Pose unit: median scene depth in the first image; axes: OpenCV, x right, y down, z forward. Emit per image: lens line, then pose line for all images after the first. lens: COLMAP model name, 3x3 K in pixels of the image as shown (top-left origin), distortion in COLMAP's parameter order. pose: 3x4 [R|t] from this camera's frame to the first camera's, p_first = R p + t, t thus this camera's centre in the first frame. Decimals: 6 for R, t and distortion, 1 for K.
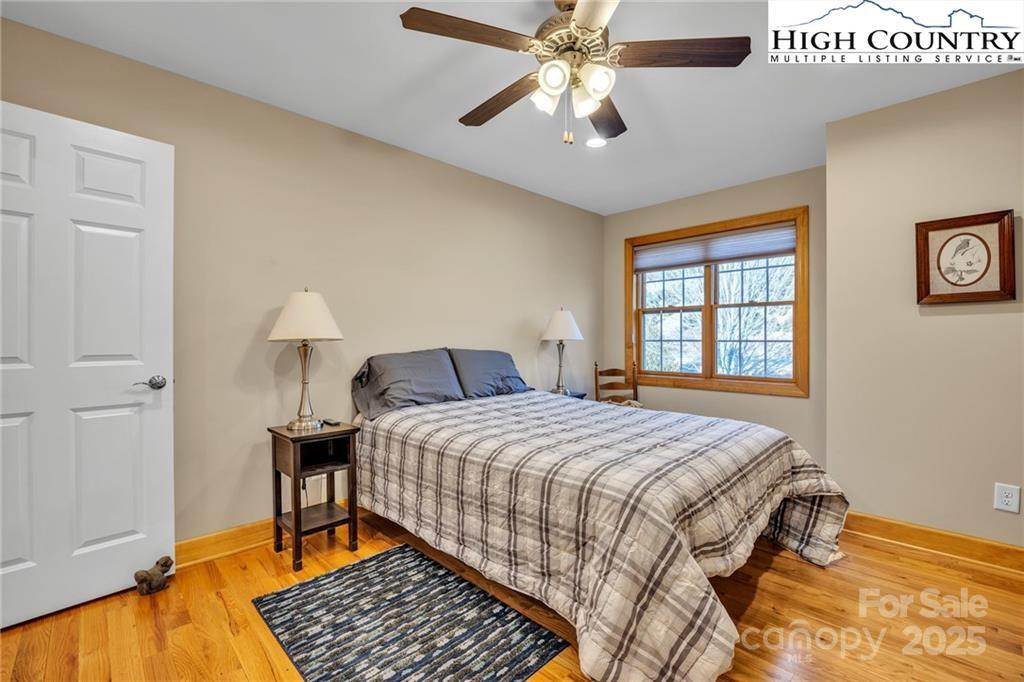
lens RADIAL K [[446.1, 0, 519.0], [0, 446.1, 339.9], [0, 0, 1]] dist [-0.014946, -0.000094]
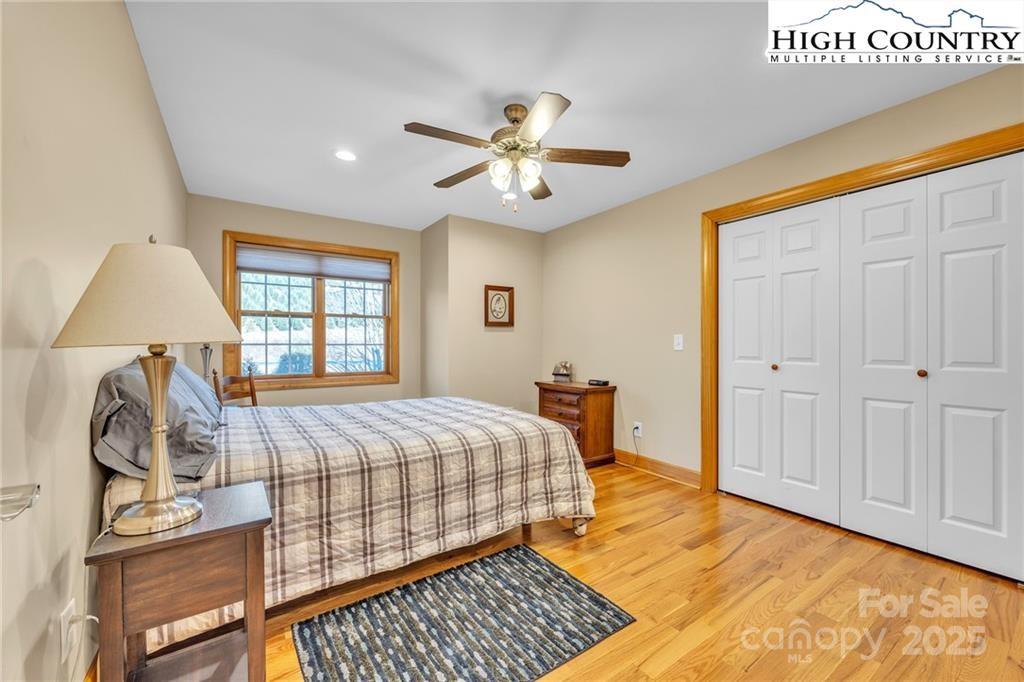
lens RADIAL K [[402.7, 0, 513.5], [0, 402.7, 346.0], [0, 0, 1]] dist [-0.005064, 0.002351]
pose [[0.176762, -0.003782, 0.984246, -0.596664], [-0.000476, 0.999992, 0.003928, 0.002391], [-0.984253, -0.001163, 0.176759, 0.381469]]
